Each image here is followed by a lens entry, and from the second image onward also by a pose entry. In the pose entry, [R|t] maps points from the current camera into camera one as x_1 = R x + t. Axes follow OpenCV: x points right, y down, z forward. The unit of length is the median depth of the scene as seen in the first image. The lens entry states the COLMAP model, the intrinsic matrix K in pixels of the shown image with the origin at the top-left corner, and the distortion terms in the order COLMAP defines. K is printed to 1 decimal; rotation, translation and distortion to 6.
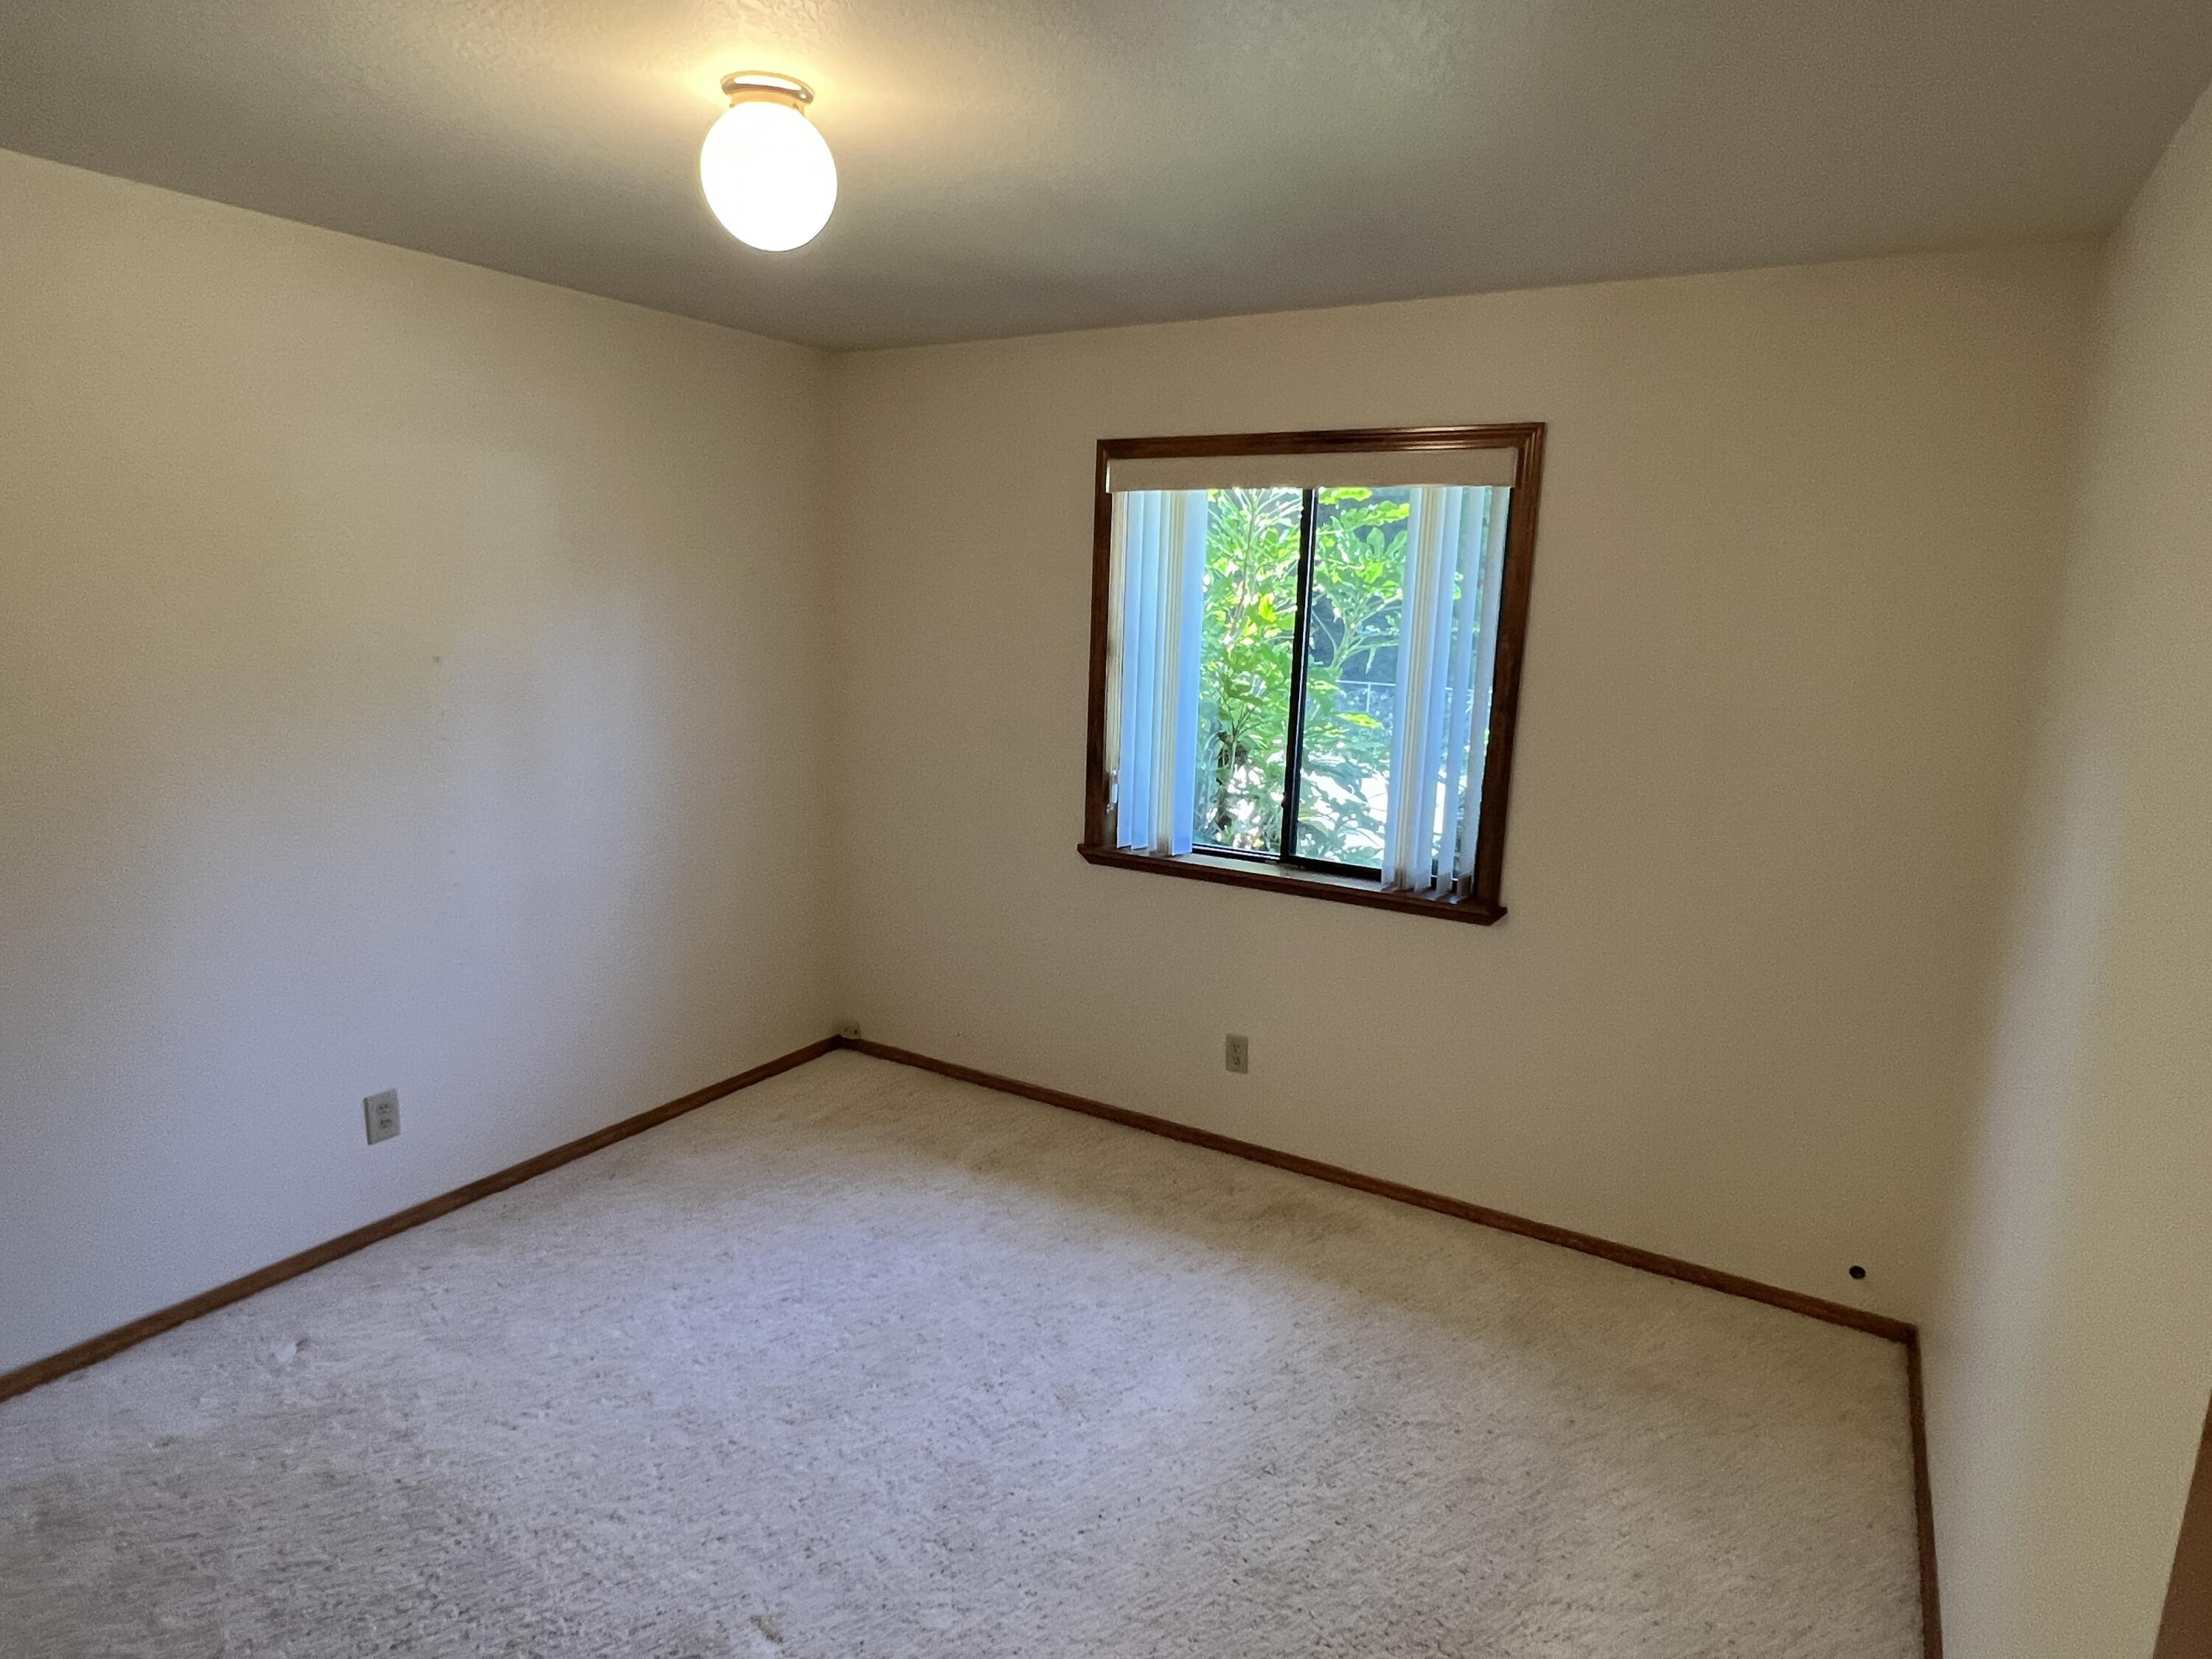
lens RADIAL K [[1253.8, 0, 1106.0], [0, 1253.8, 829.5], [0, 0, 1]] dist [0.000196, 0.000209]
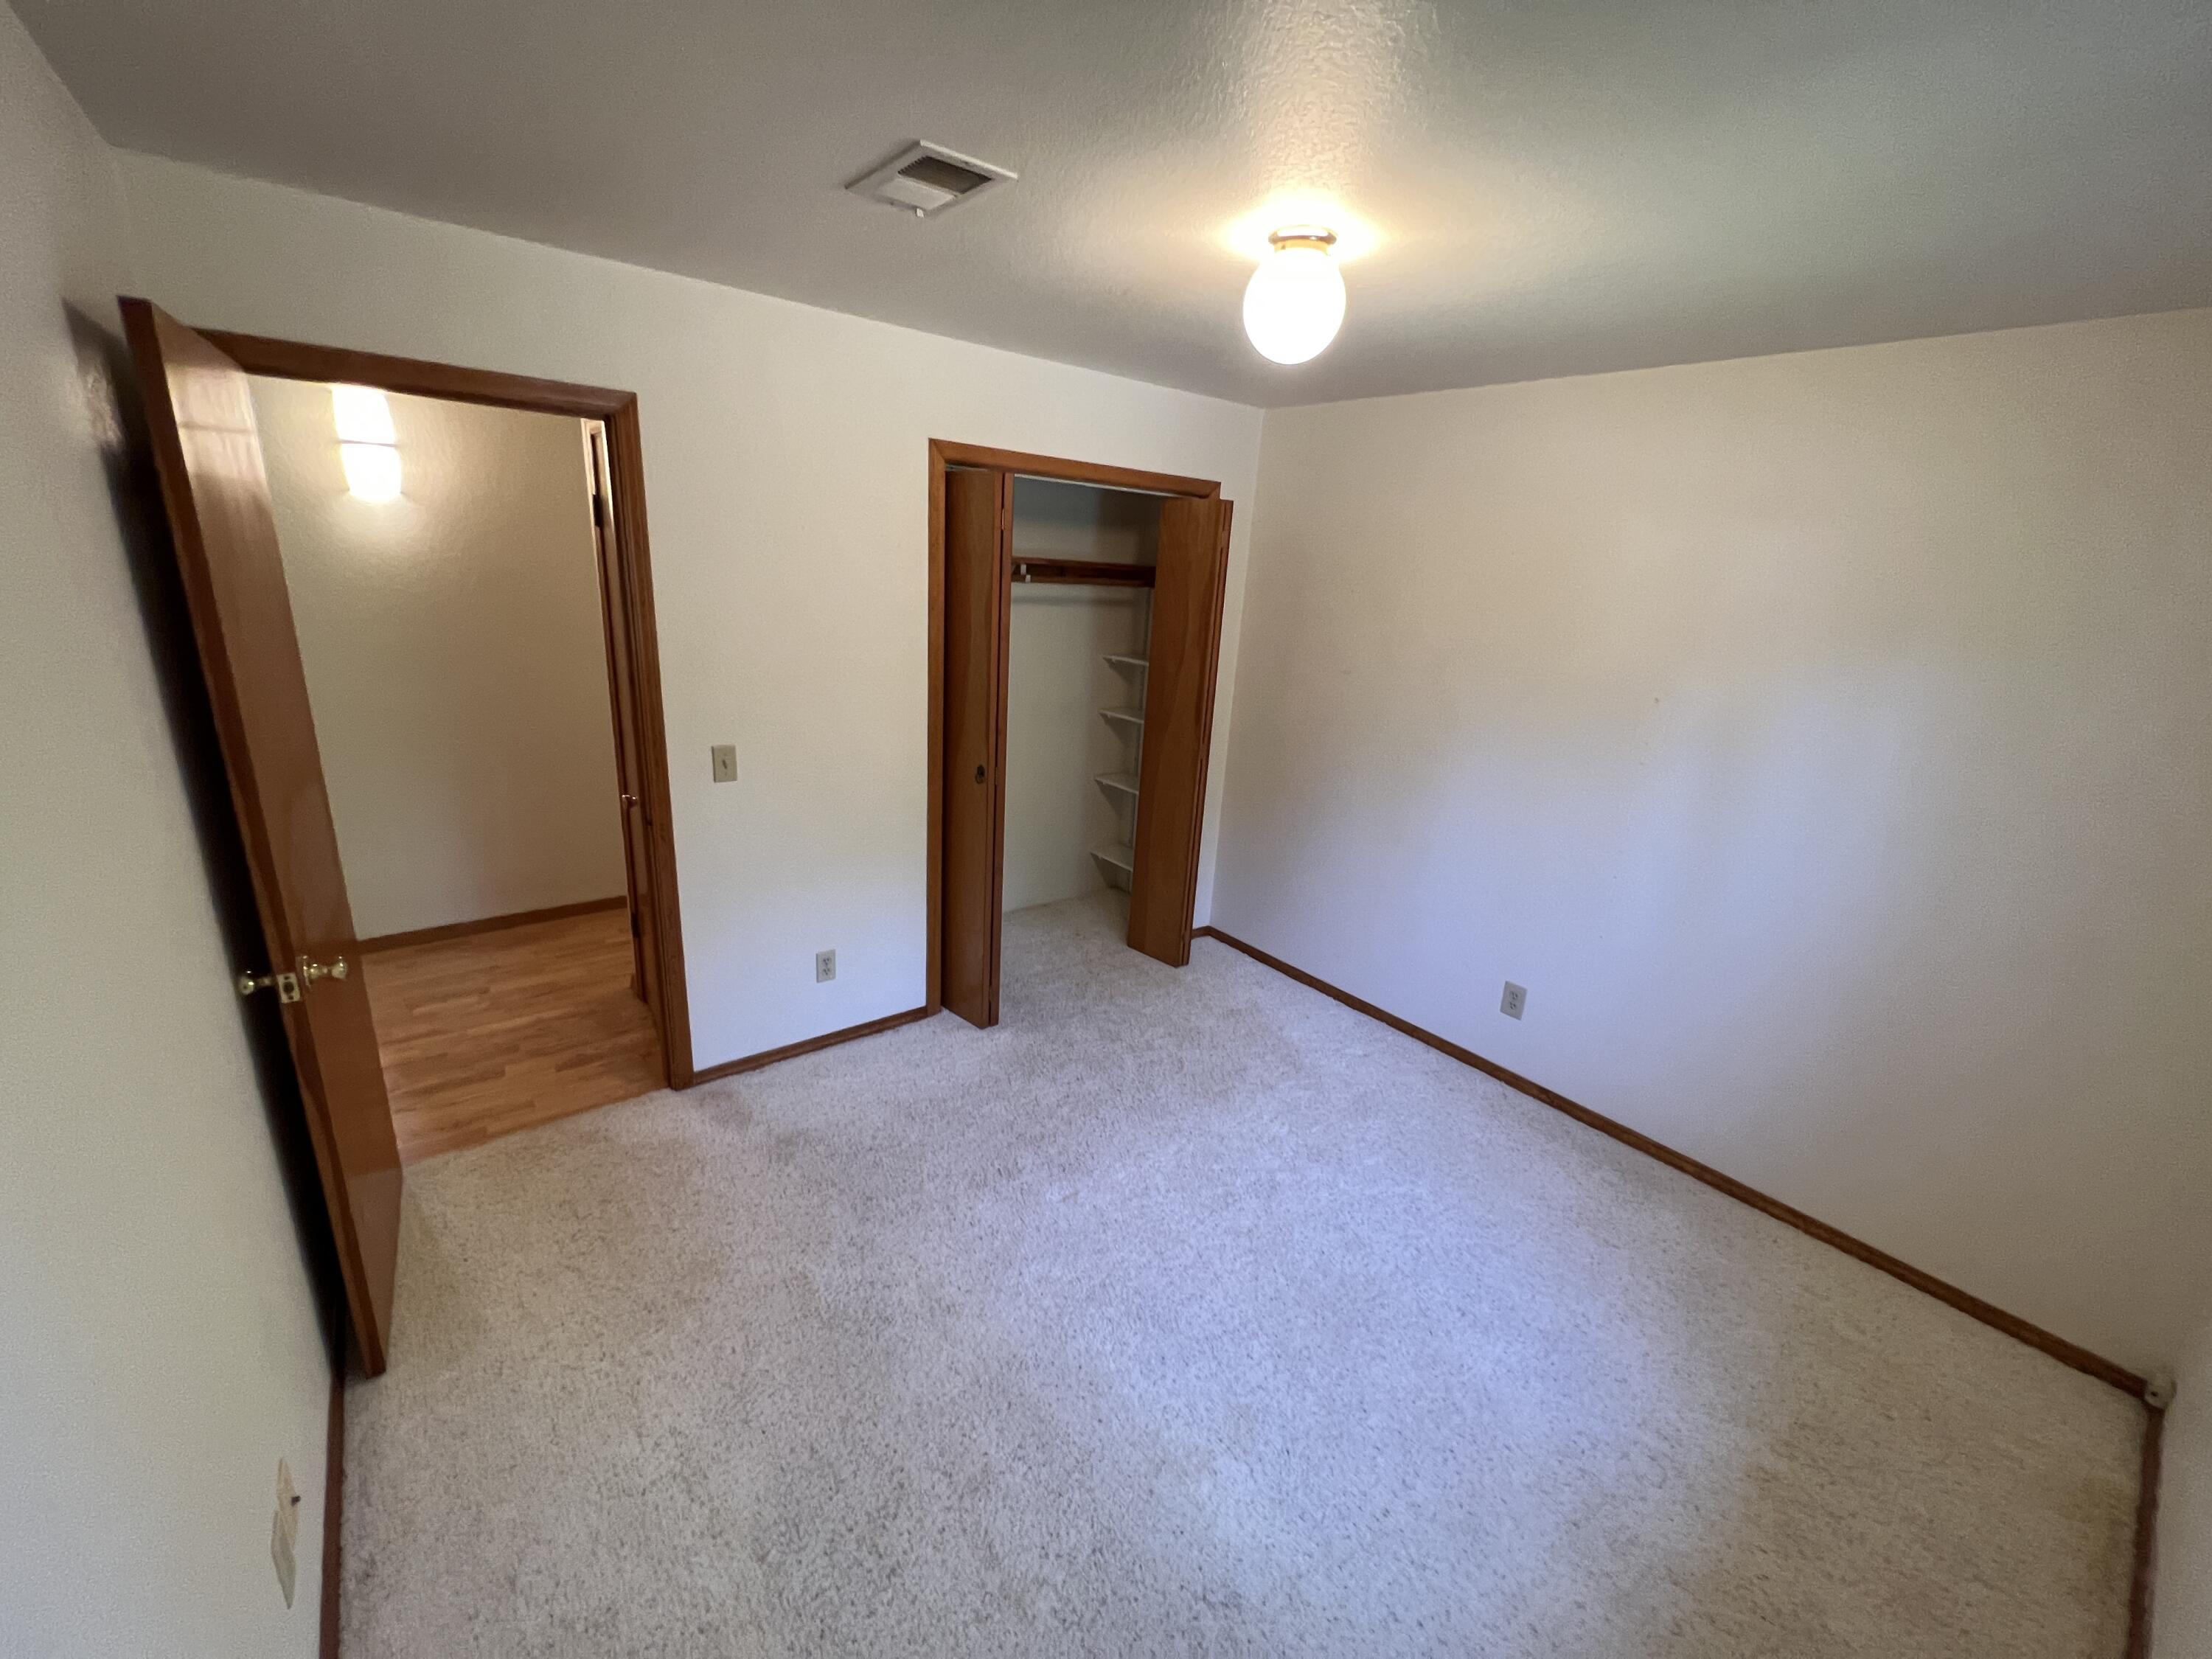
lens RADIAL K [[889.9, 0, 1107.2], [0, 889.9, 844.3], [0, 0, 1]] dist [-0.000969, -0.000045]
pose [[-0.334900, 0.245740, -0.909645, 0.476679], [-0.251480, 0.907064, 0.337629, -0.166150], [0.908075, 0.341829, -0.241978, 0.766244]]
